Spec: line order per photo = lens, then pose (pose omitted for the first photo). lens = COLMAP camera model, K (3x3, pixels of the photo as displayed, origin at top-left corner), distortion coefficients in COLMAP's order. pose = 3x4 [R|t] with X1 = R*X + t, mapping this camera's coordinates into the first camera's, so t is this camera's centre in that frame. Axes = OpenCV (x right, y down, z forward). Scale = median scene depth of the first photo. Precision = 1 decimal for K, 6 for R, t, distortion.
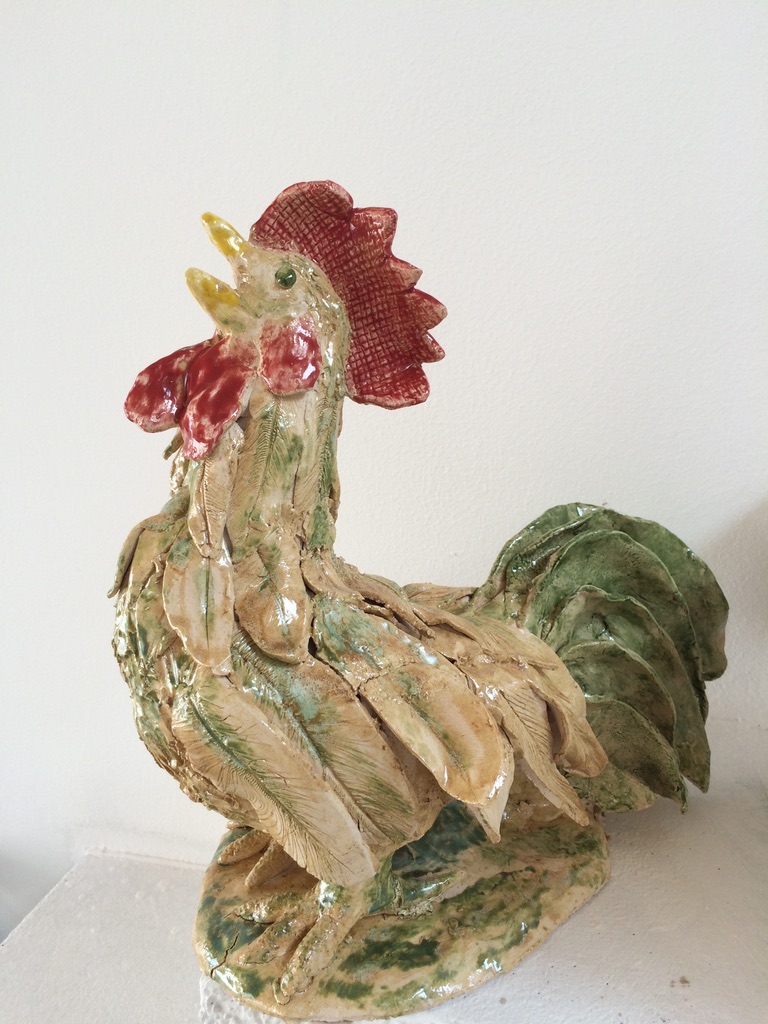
lens RADIAL K [[892.2, 0, 388.0], [0, 892.2, 519.2], [0, 0, 1]] dist [0.065227, -0.094972]
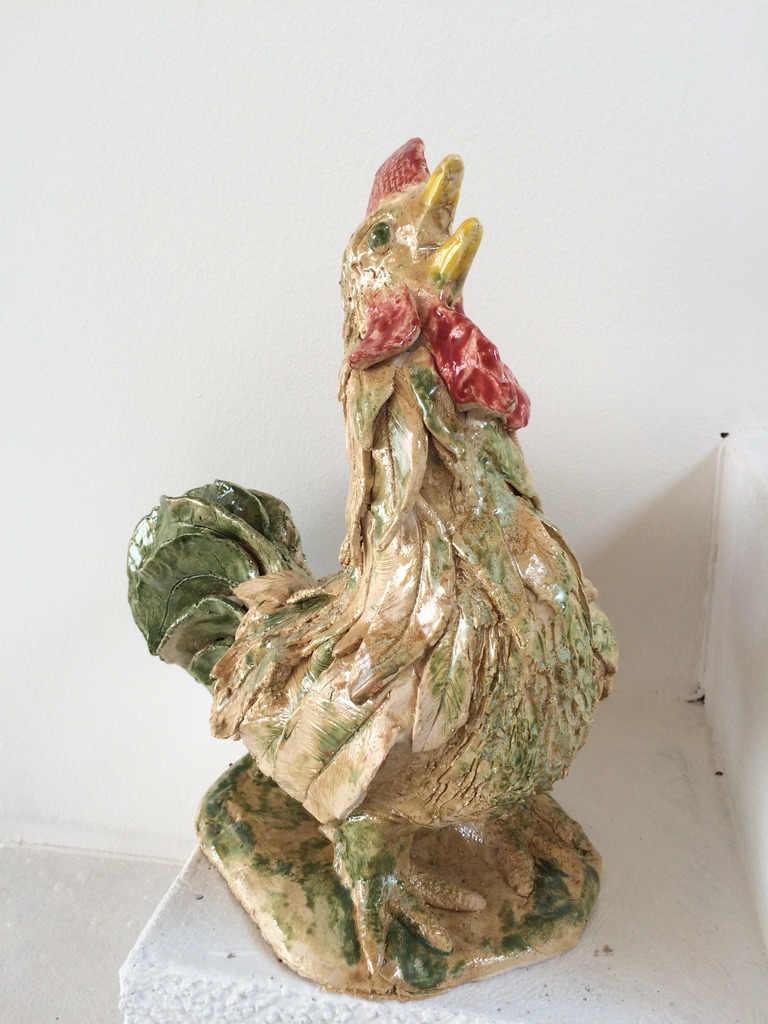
lens RADIAL K [[892.2, 0, 384.9], [0, 892.2, 518.9], [0, 0, 1]] dist [0.065227, -0.094972]
pose [[0.996950, -0.005273, 0.077869, 0.003090], [0.003992, 0.999854, 0.016590, 0.010419], [-0.077945, -0.016228, 0.996826, 0.018254]]
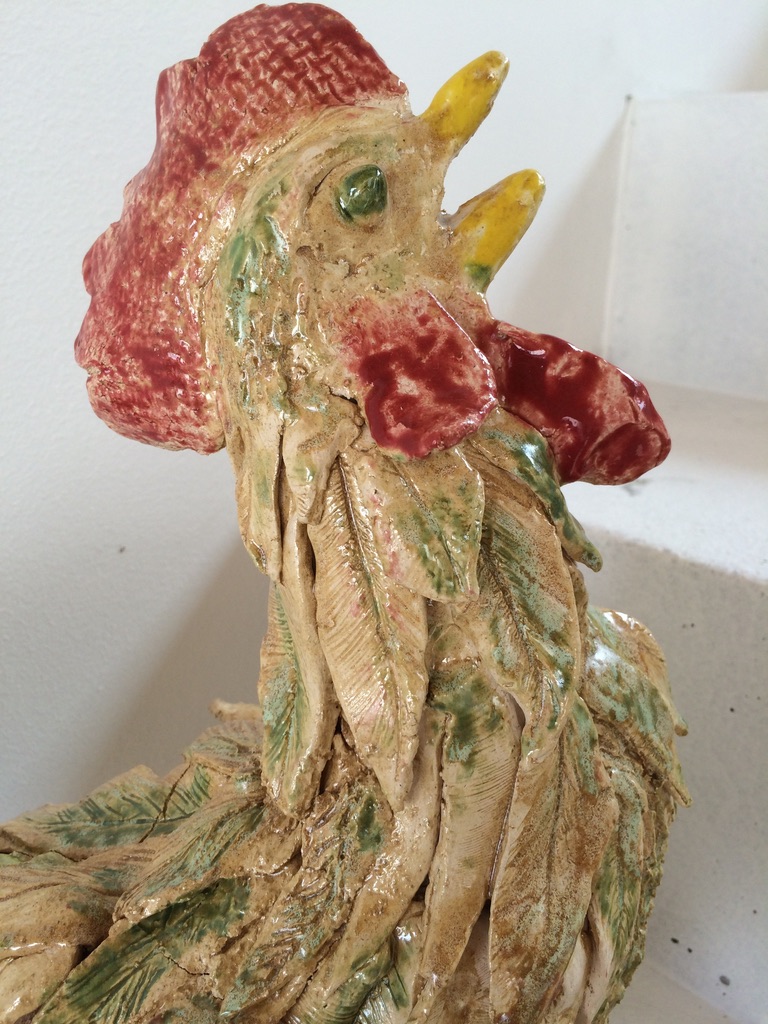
lens RADIAL K [[892.2, 0, 388.5], [0, 892.2, 516.9], [0, 0, 1]] dist [0.065227, -0.094972]
pose [[0.494129, -0.244793, 0.834214, -0.312729], [0.198526, 0.965960, 0.165860, -0.155095], [-0.846418, 0.083657, 0.525907, 0.619754]]
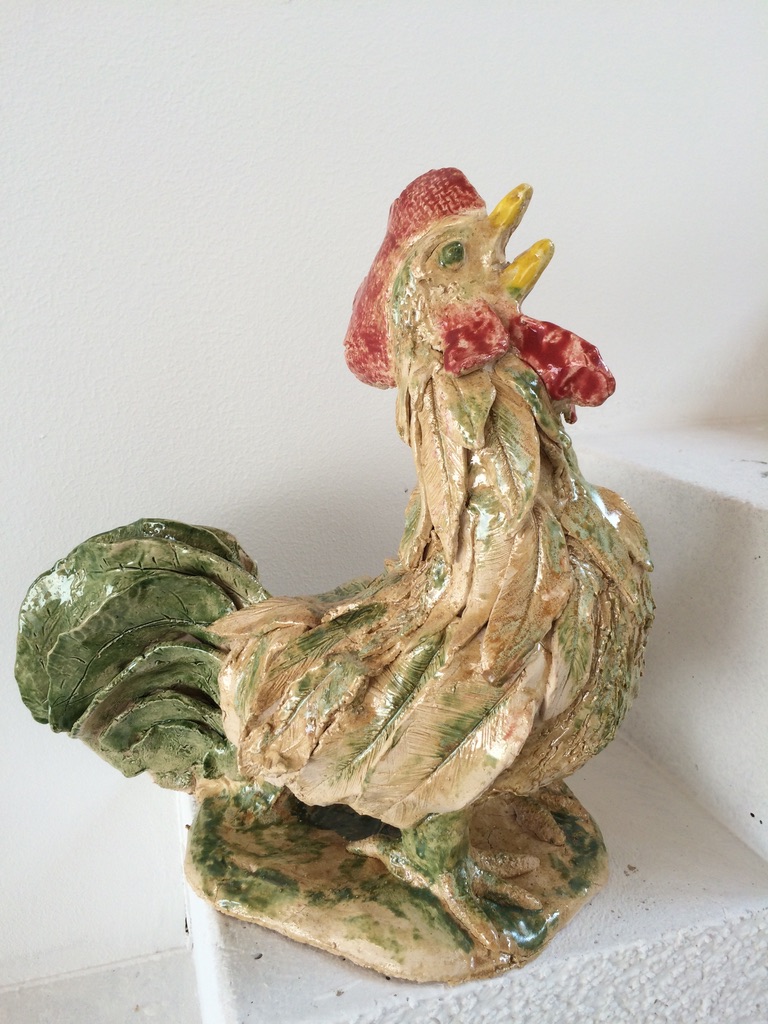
lens RADIAL K [[892.2, 0, 386.9], [0, 892.2, 519.2], [0, 0, 1]] dist [0.065227, -0.094972]
pose [[0.830184, -0.111924, 0.546138, -0.500813], [0.132584, 0.991171, 0.001587, 0.015704], [-0.541494, 0.071092, 0.837694, 0.148540]]
